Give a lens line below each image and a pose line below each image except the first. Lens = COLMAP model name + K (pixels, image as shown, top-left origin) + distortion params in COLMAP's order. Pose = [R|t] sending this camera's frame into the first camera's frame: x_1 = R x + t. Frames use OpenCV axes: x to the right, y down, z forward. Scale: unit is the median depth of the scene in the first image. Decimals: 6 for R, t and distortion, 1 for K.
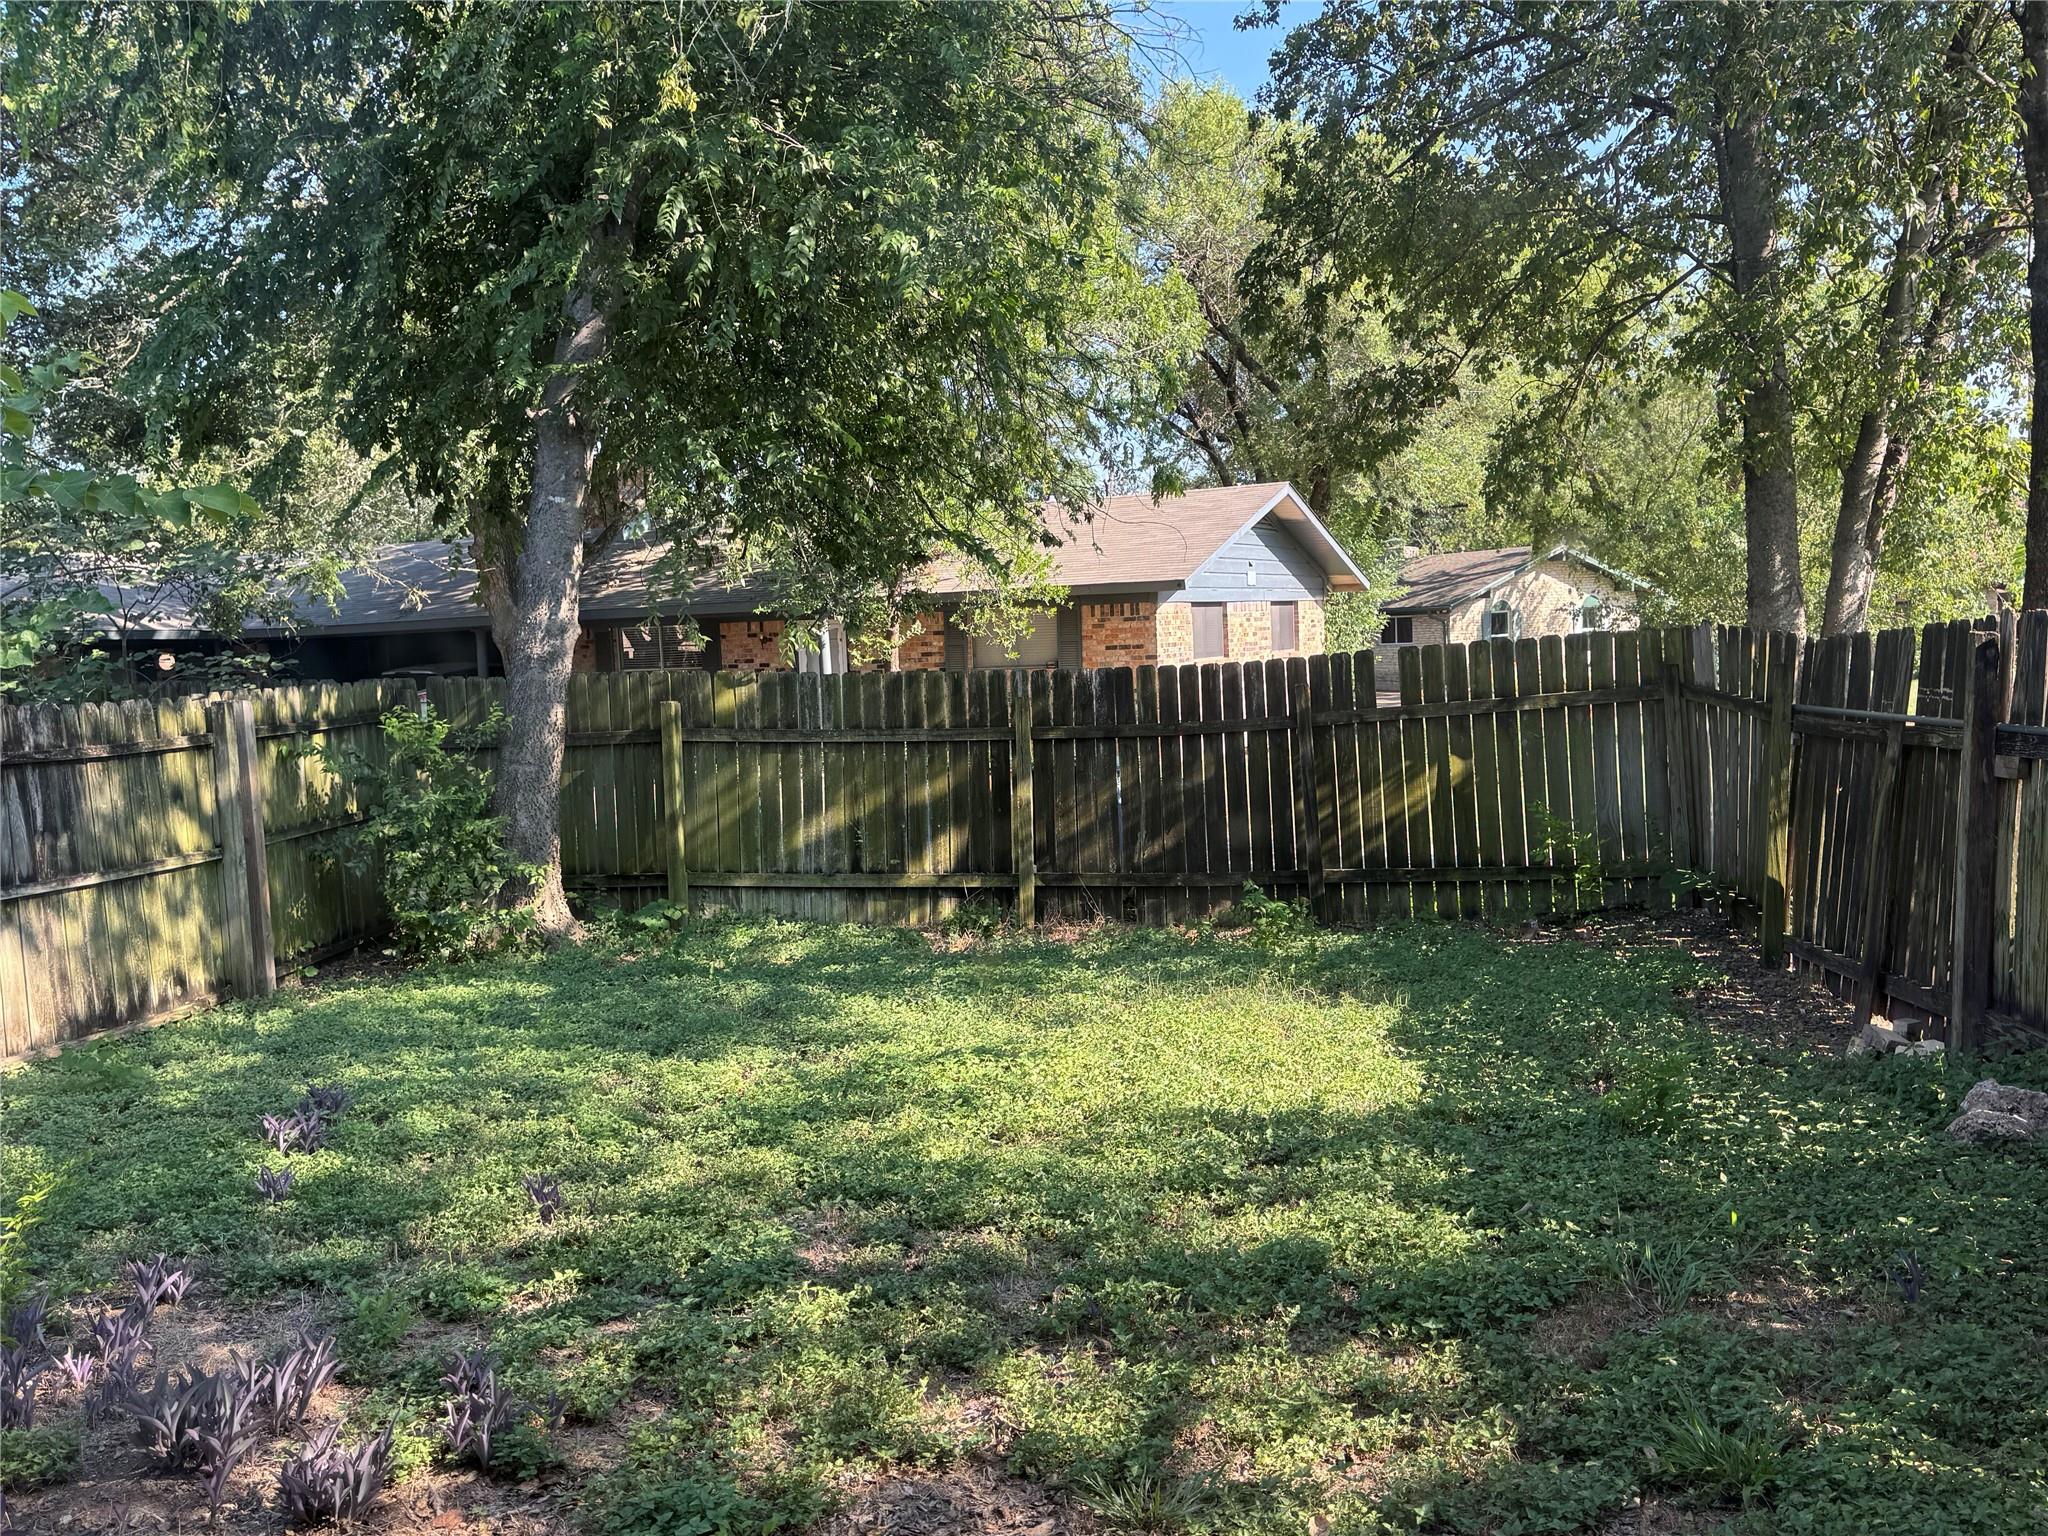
lens RADIAL K [[1717.7, 0, 1024.0], [0, 1717.7, 768.0], [0, 0, 1]] dist [-0.004842, -0.002754]
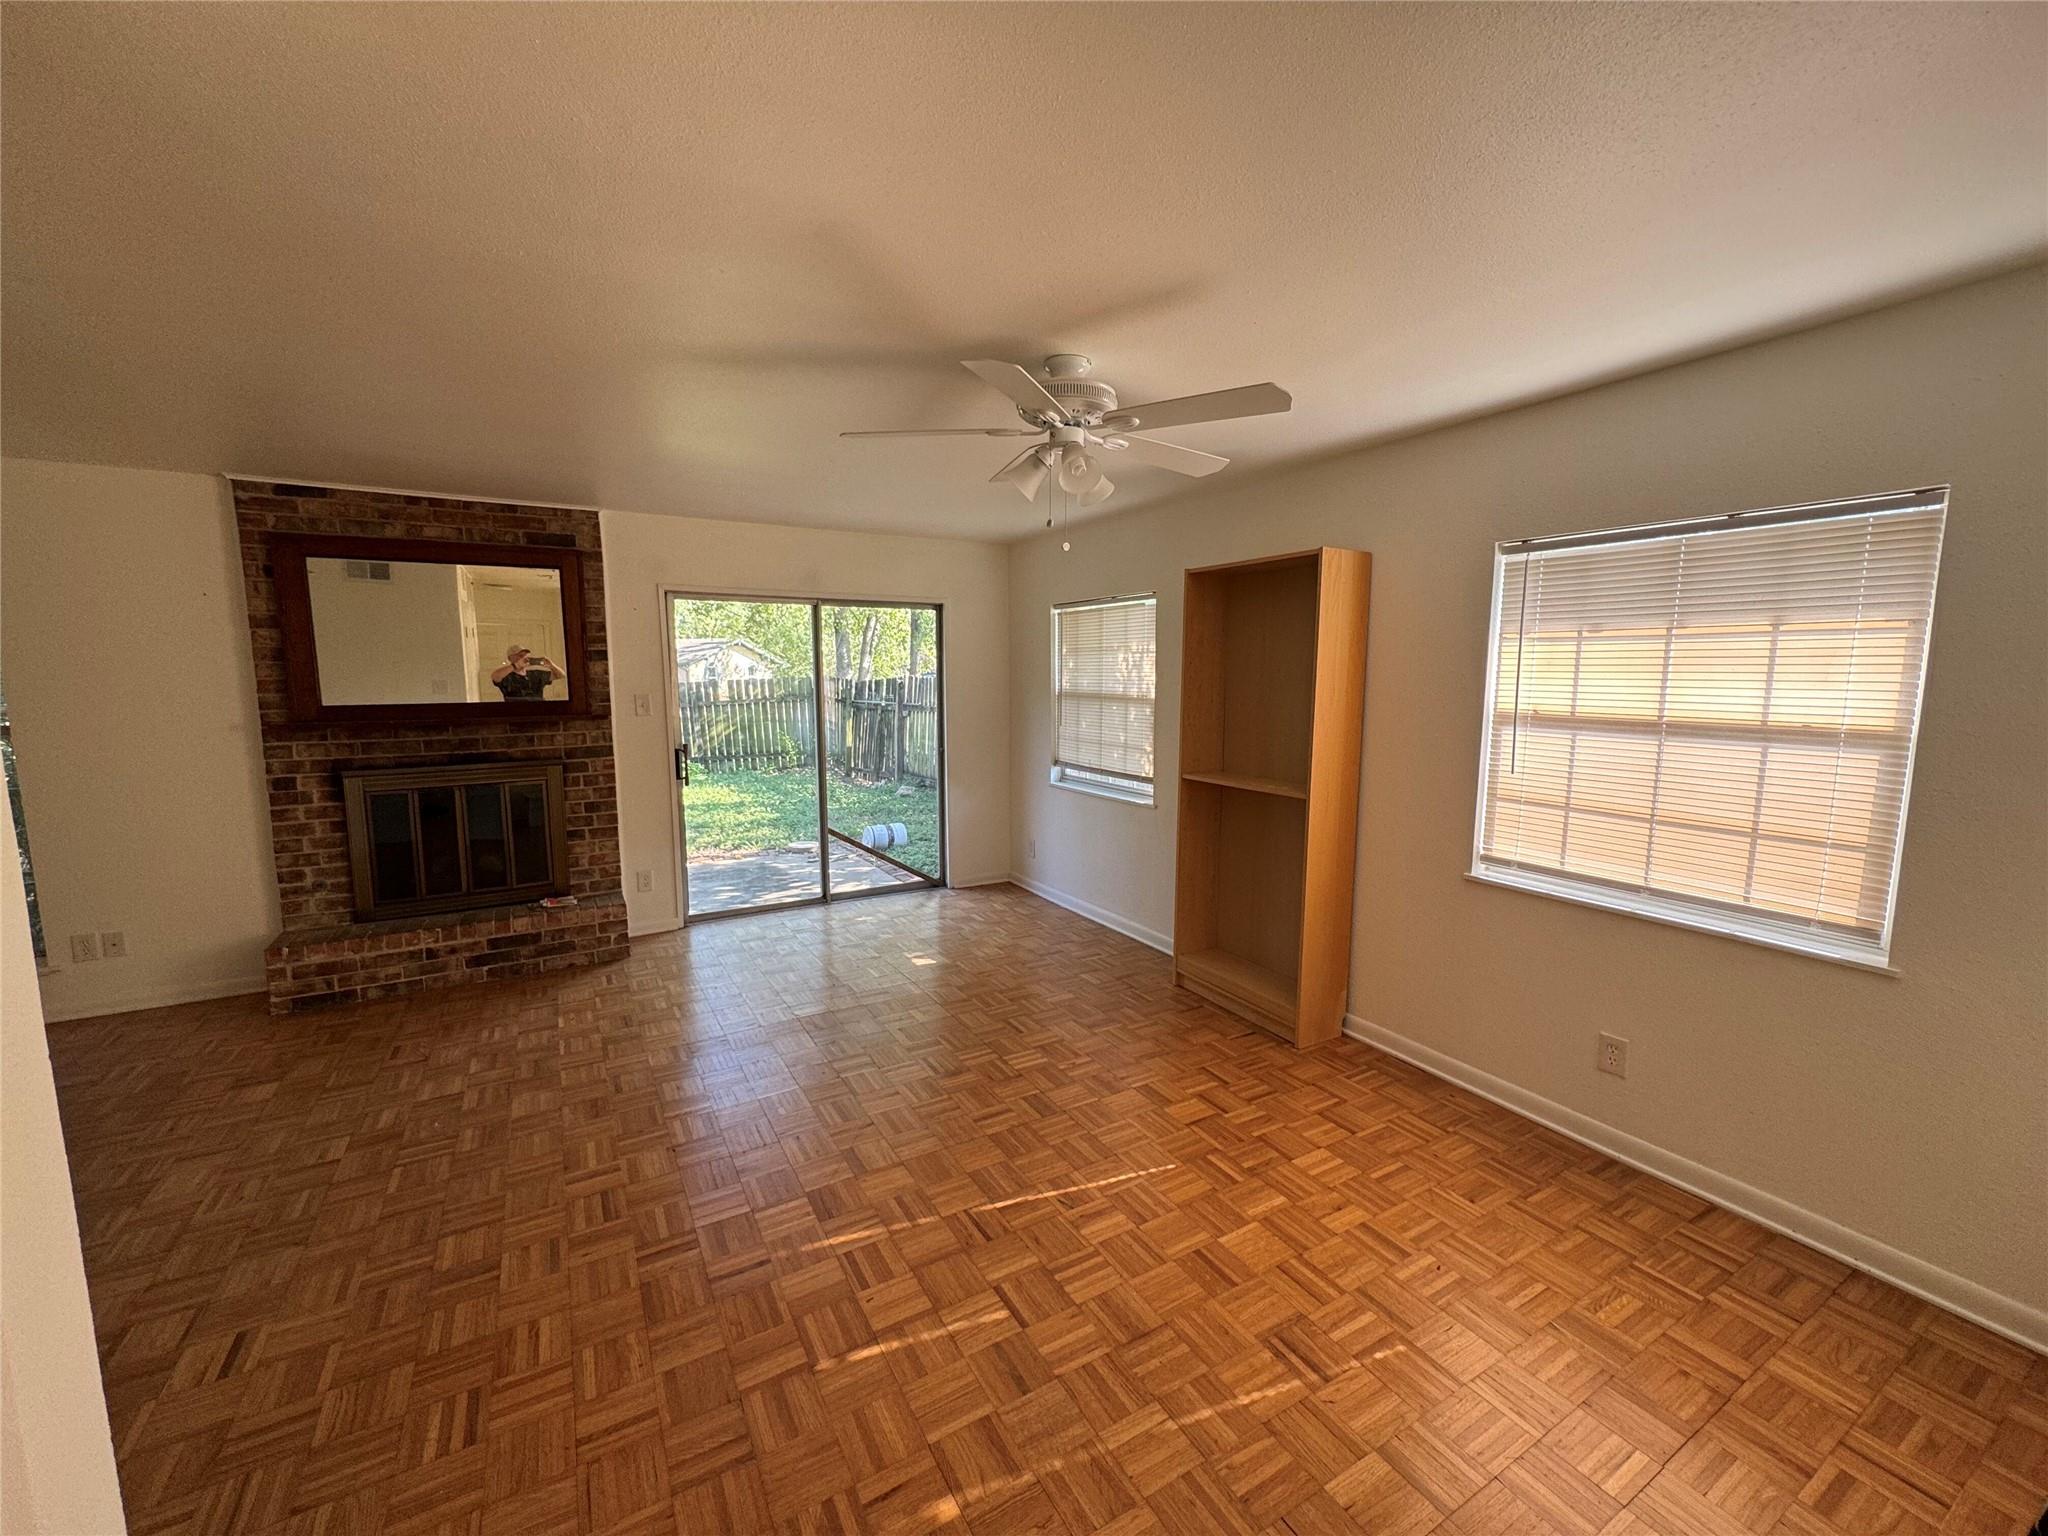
lens RADIAL K [[814.8, 0, 1024.0], [0, 814.8, 768.0], [0, 0, 1]] dist [-0.000640, -0.000044]
pose [[0.794705, -0.035473, 0.605958, -0.140502], [0.016105, 0.999172, 0.037371, 0.022538], [-0.606782, -0.019940, 0.794618, -0.263161]]
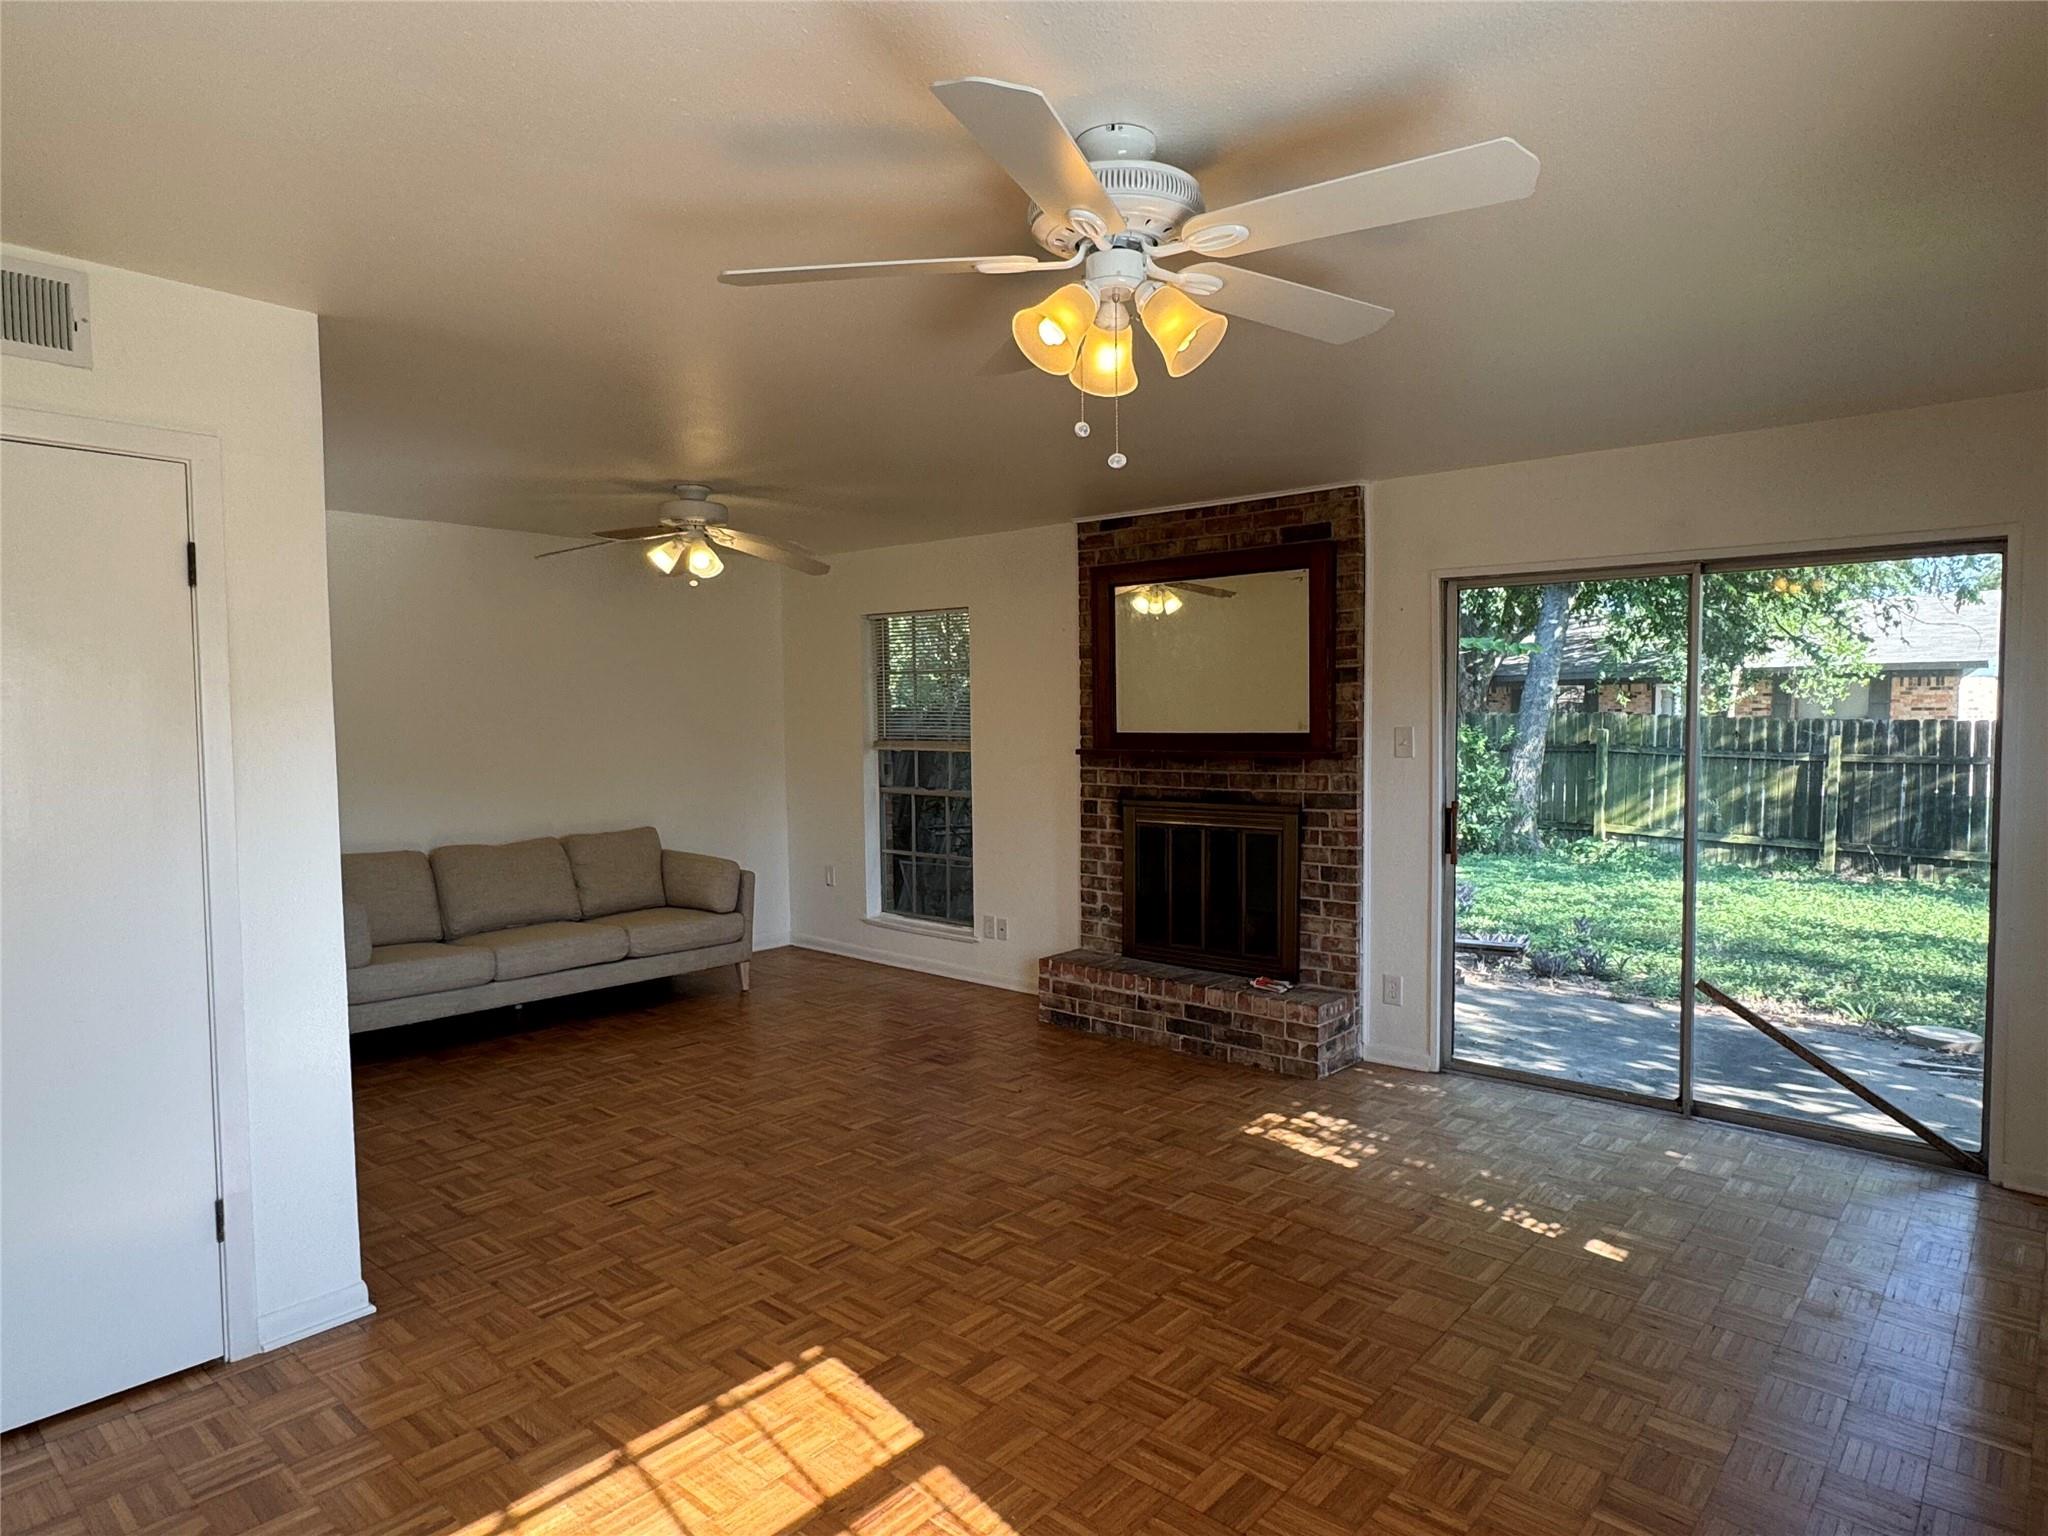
lens RADIAL K [[1203.3, 0, 1024.0], [0, 1203.3, 768.0], [0, 0, 1]] dist [-0.000595, 0.000588]
pose [[0.828058, 0.059097, -0.557520, -0.000829], [-0.064904, 0.997847, 0.009372, 0.019206], [0.556874, 0.028425, 0.830111, -0.257924]]
